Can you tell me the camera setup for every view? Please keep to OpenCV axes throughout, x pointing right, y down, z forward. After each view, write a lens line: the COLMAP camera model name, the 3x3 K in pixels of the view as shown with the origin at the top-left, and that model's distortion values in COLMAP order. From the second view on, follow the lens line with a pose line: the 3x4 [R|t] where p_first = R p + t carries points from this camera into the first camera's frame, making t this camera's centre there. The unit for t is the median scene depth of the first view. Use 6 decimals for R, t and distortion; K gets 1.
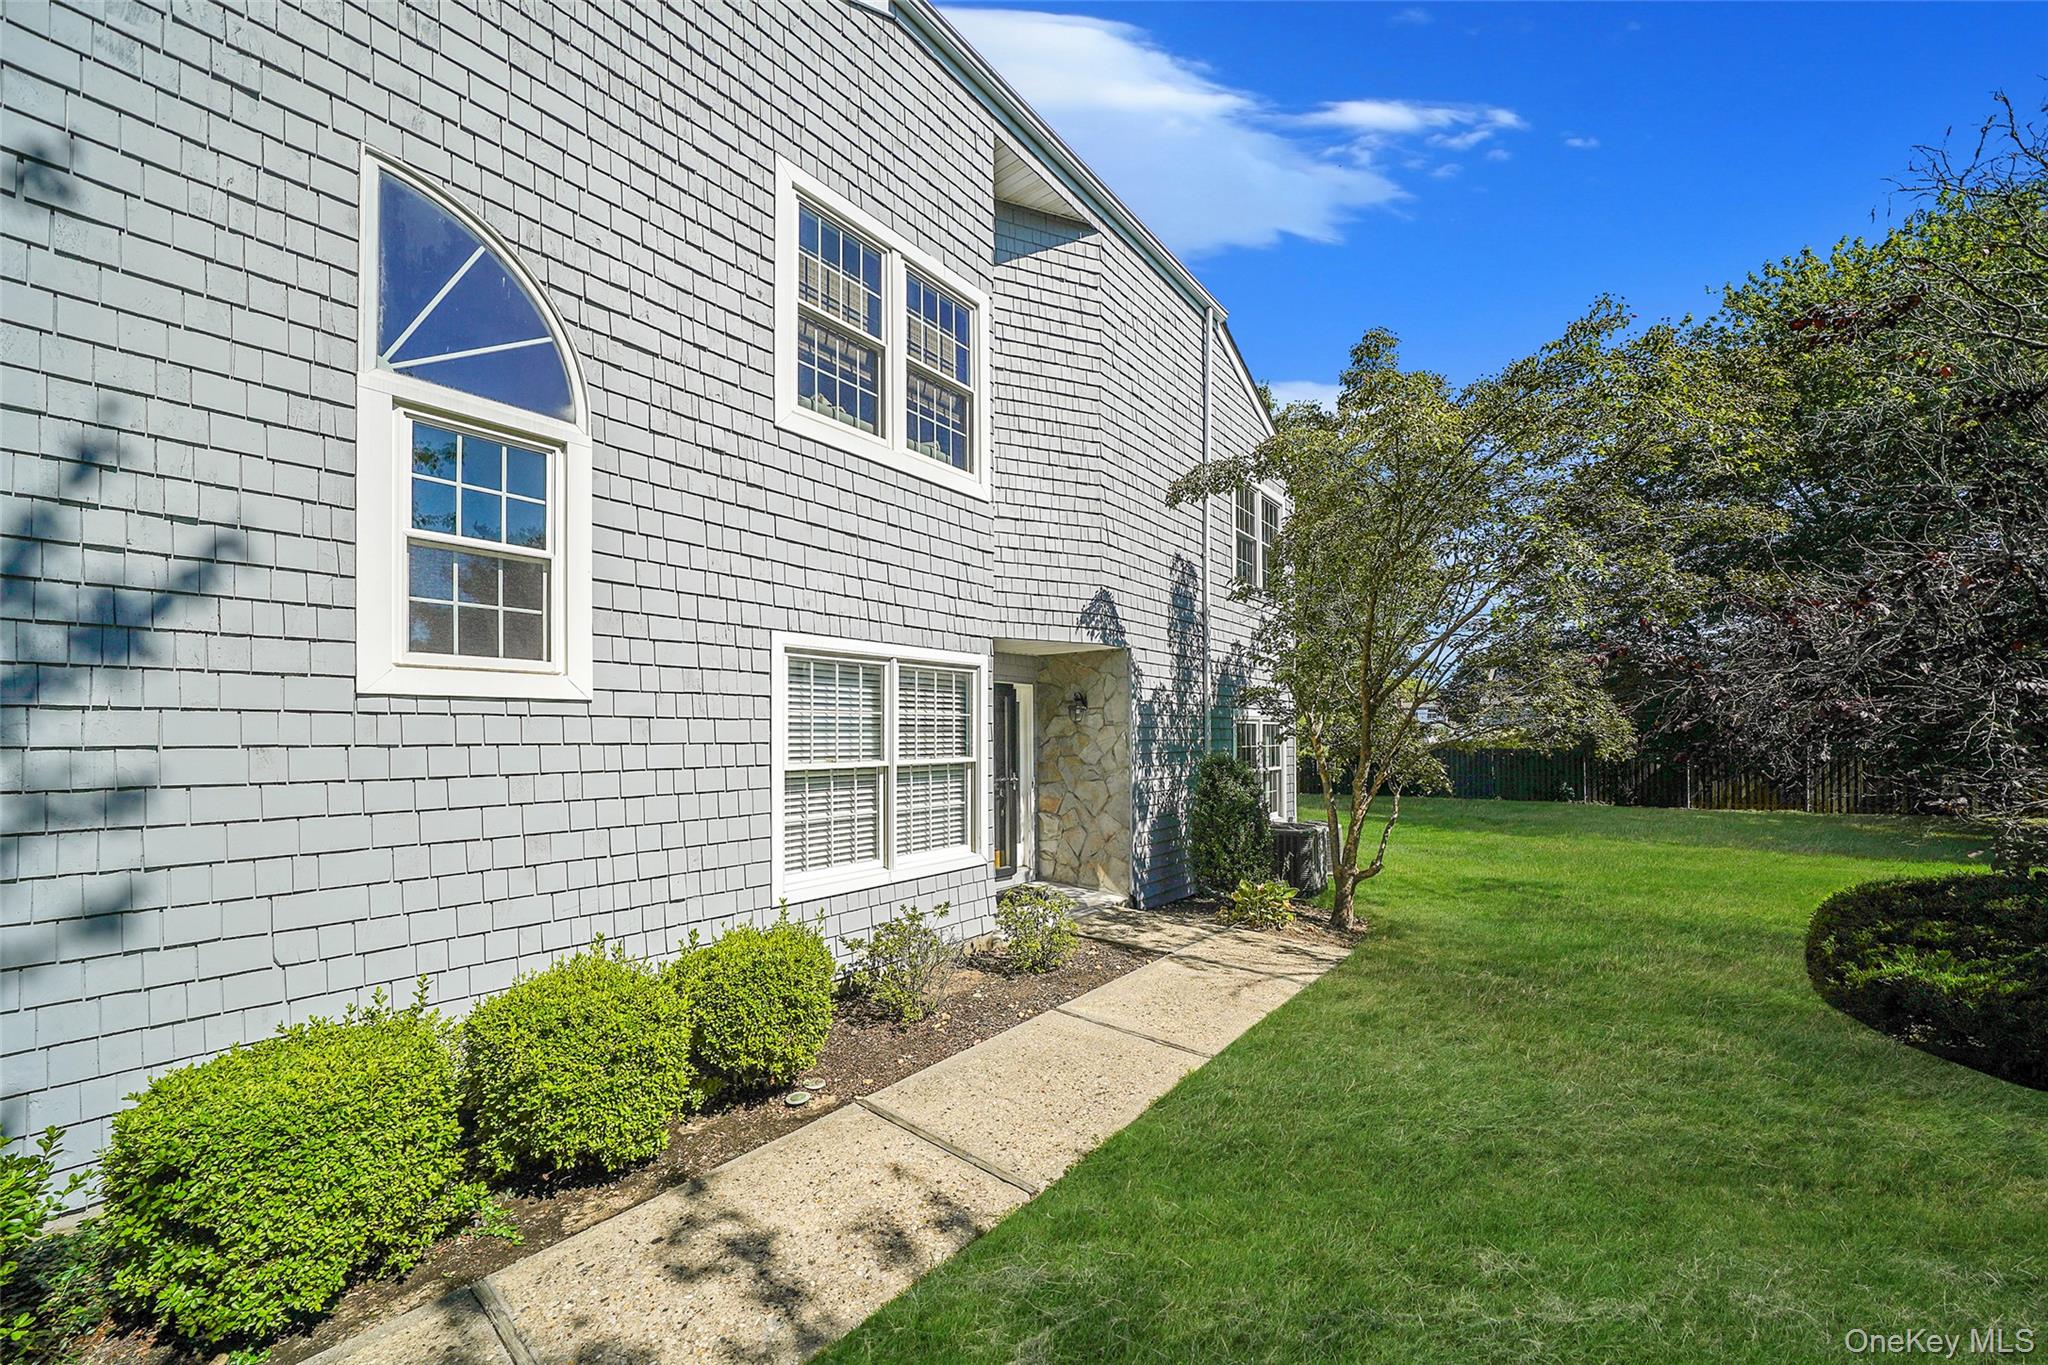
lens RADIAL K [[720.1, 0, 1019.8], [0, 720.1, 737.2], [0, 0, 1]] dist [0.000026, 0.000013]
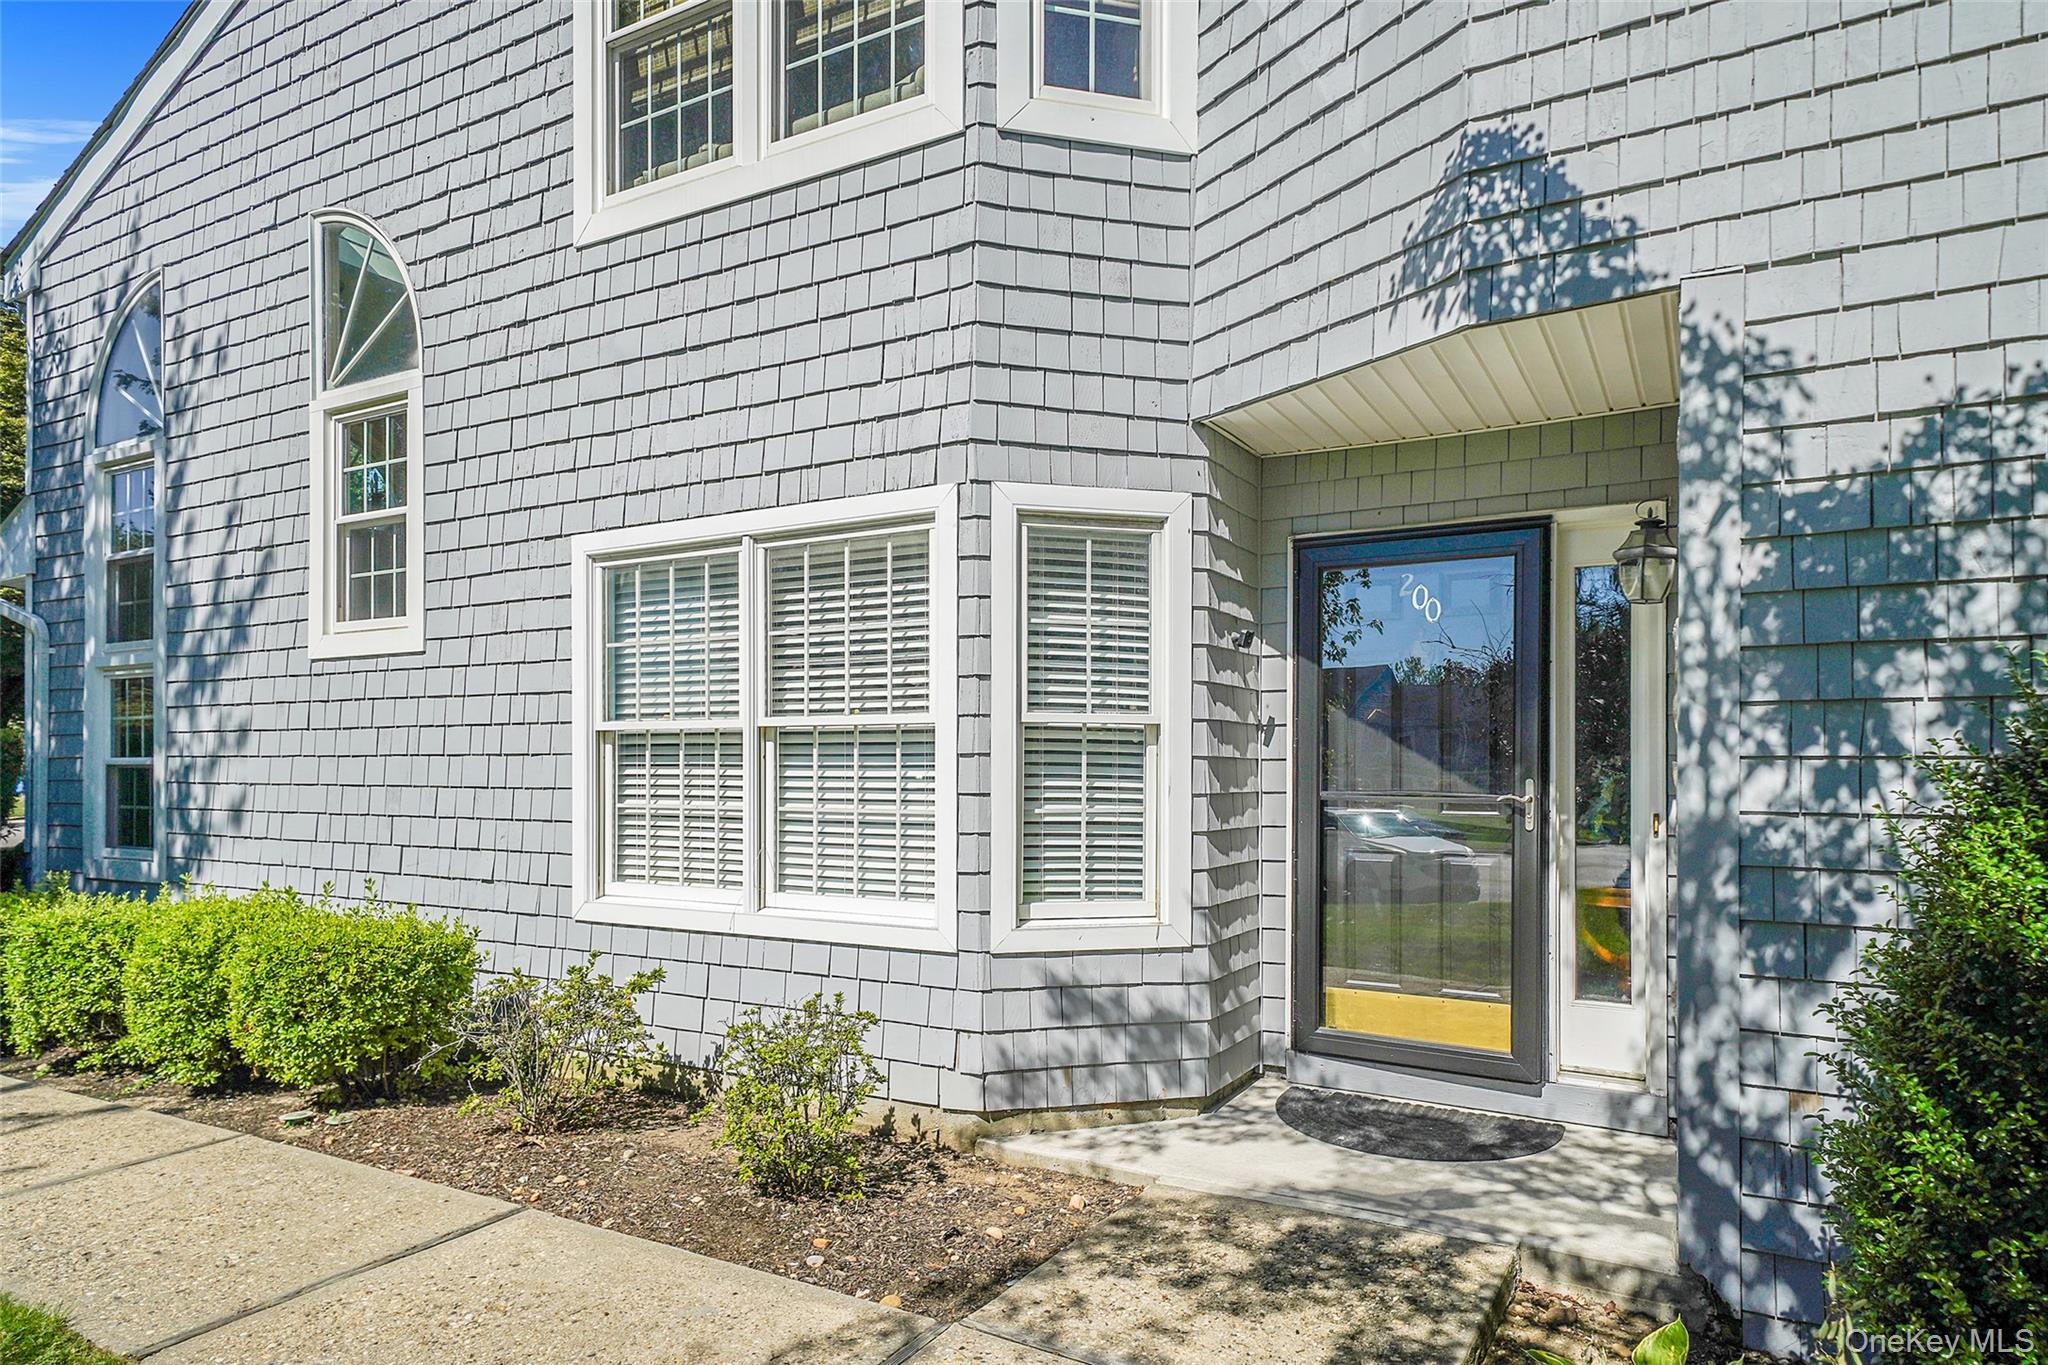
lens RADIAL K [[1223.2, 0, 1020.4], [0, 1223.2, 775.4], [0, 0, 1]] dist [0.023412, -0.000438]
pose [[0.180534, 0.004747, -0.983557, 0.630473], [-0.005068, 0.999980, 0.003896, 0.056216], [0.983556, 0.004281, 0.180555, 0.808566]]
